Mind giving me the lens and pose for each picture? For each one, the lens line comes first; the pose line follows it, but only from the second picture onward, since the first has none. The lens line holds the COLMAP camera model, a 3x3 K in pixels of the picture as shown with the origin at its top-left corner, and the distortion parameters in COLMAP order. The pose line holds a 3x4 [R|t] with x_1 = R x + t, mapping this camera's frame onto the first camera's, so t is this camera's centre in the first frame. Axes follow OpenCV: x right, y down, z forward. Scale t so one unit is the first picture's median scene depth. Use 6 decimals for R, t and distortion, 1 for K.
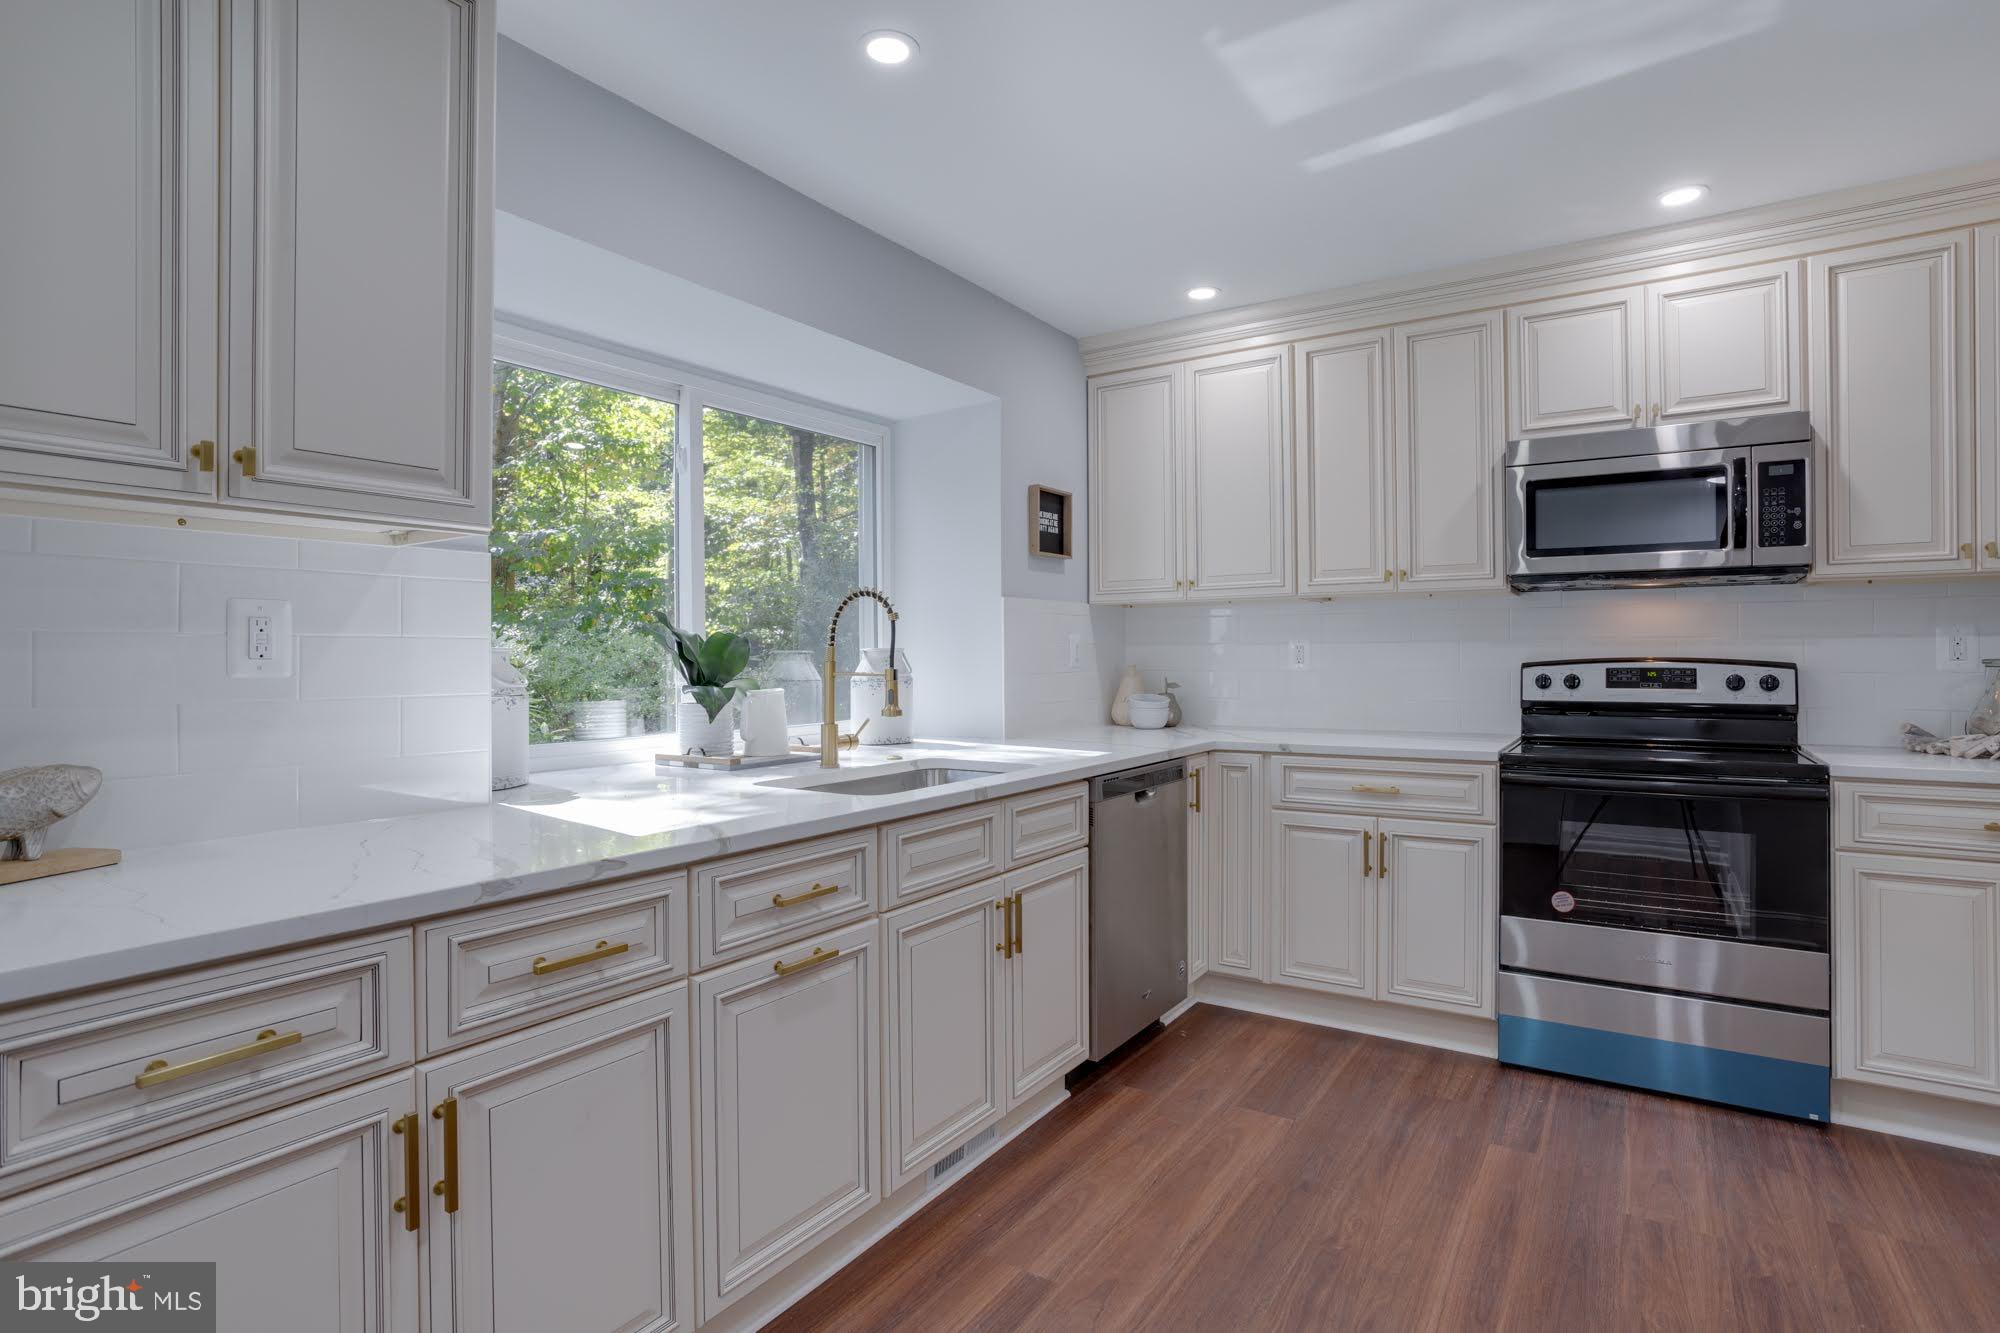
lens RADIAL K [[1001.1, 0, 1004.0], [0, 1001.1, 654.4], [0, 0, 1]] dist [-0.065444, 0.031446]
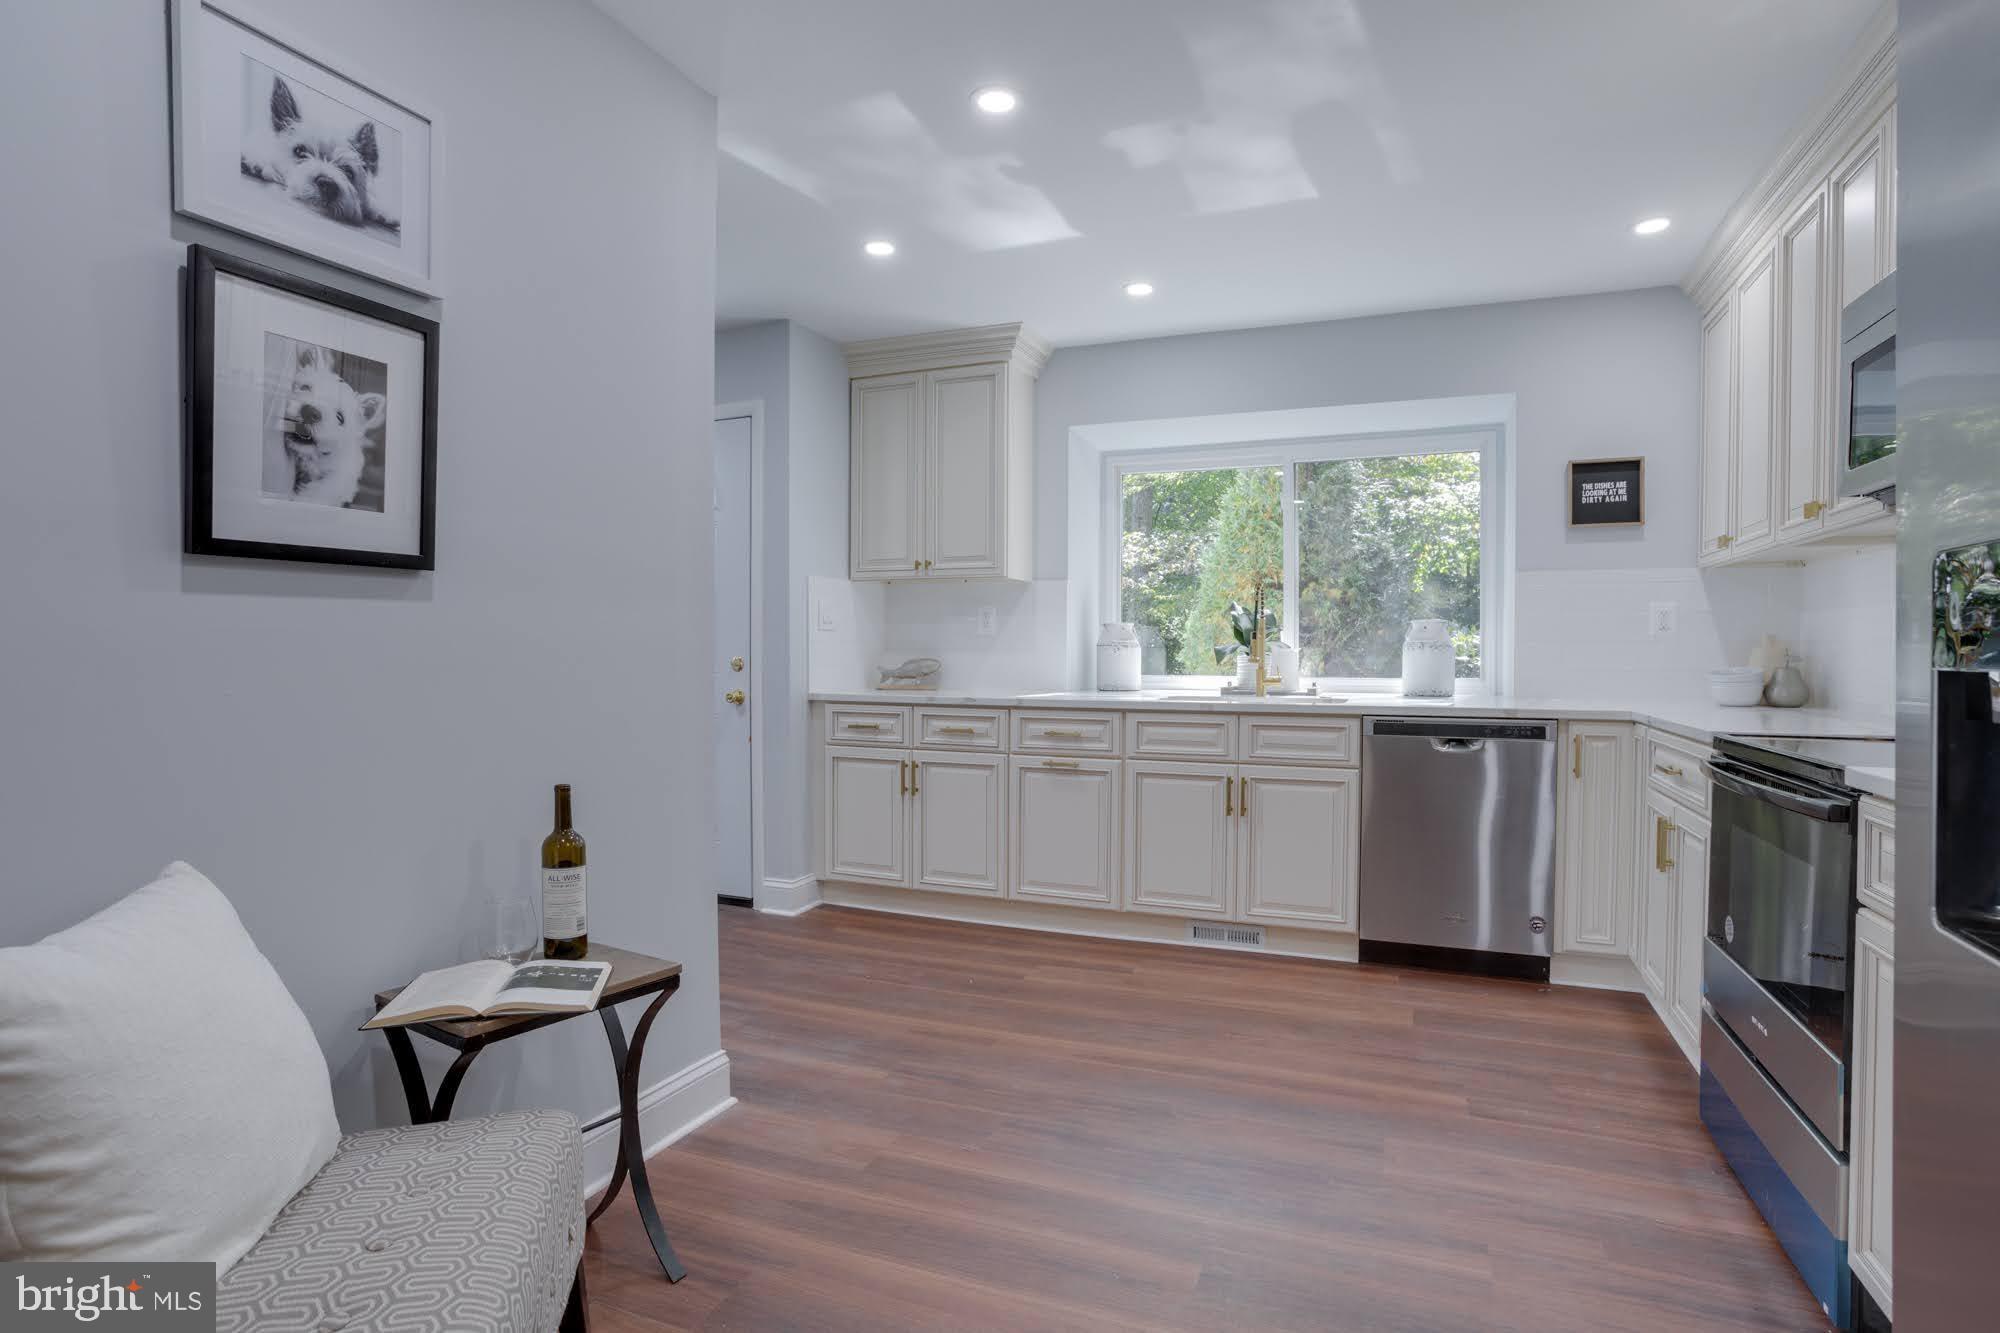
lens RADIAL K [[976.6, 0, 1006.5], [0, 976.6, 649.4], [0, 0, 1]] dist [-0.061531, 0.036485]
pose [[0.197620, 0.000569, -0.980279, 1.083290], [-0.005179, 0.999986, -0.000463, 0.036852], [0.980265, 0.005169, 0.197620, 0.273662]]
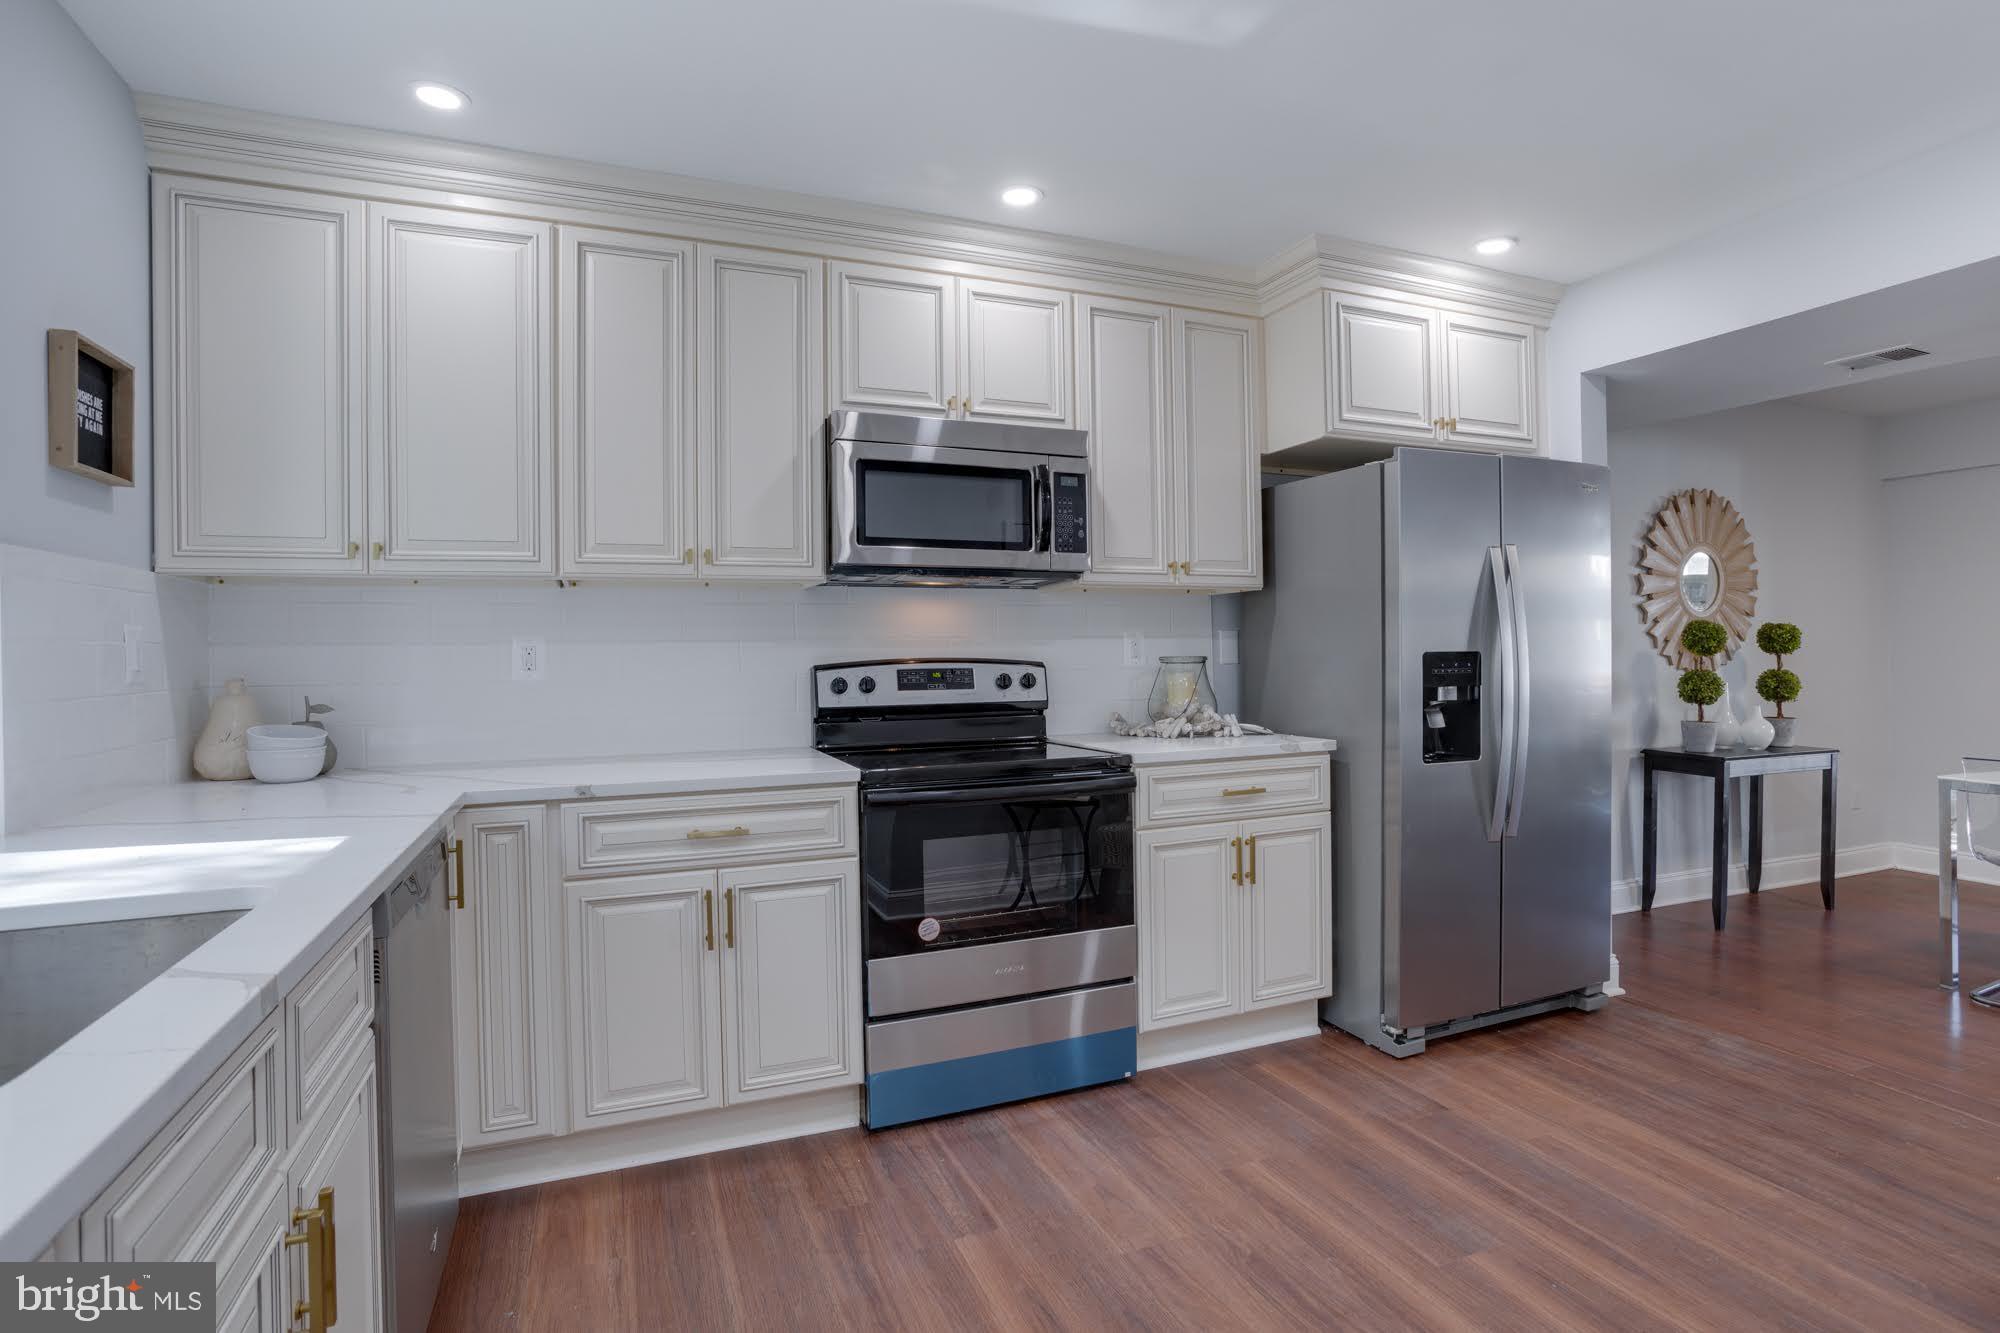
lens RADIAL K [[1001.1, 0, 1004.0], [0, 1001.1, 654.4], [0, 0, 1]] dist [-0.065444, 0.031446]
pose [[0.555720, -0.002857, 0.831365, -0.138315], [0.009054, 0.999956, -0.002616, 0.002770], [-0.831320, 0.008981, 0.555721, 0.392712]]
